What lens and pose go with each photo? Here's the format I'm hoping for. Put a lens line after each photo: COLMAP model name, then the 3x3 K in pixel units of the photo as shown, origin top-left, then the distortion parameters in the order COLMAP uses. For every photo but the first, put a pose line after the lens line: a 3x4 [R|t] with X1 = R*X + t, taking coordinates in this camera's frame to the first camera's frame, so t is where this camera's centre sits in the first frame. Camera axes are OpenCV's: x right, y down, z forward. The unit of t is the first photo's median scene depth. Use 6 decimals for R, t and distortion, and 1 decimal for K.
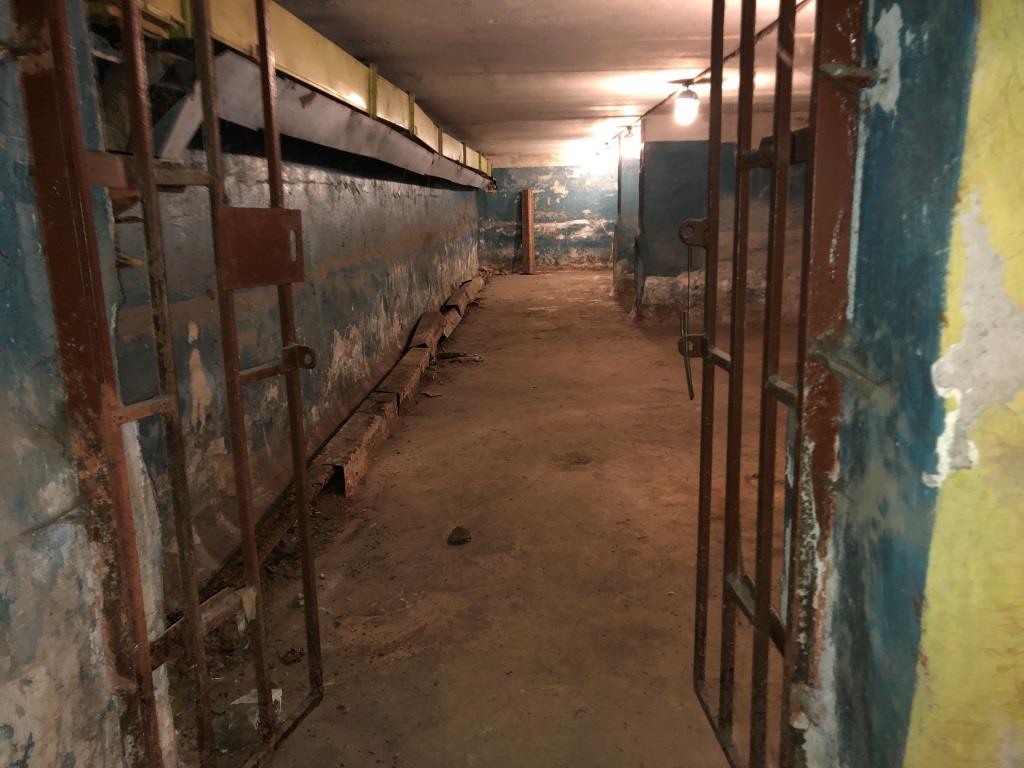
lens RADIAL K [[876.5, 0, 512.4], [0, 876.5, 385.3], [0, 0, 1]] dist [0.088698, -0.104940]
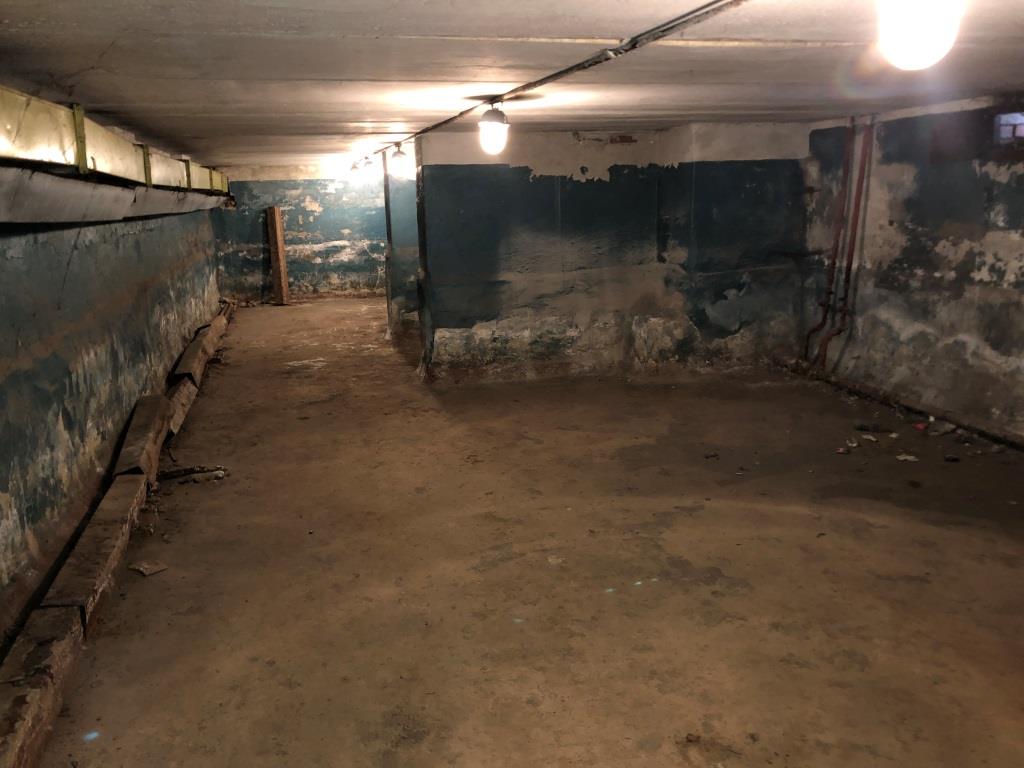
lens RADIAL K [[876.5, 0, 519.3], [0, 876.5, 382.9], [0, 0, 1]] dist [0.088698, -0.104940]
pose [[0.959648, -0.063312, 0.273985, -0.000310], [0.063657, 0.997943, 0.007640, -0.065278], [-0.273905, 0.010109, 0.961704, 0.168398]]
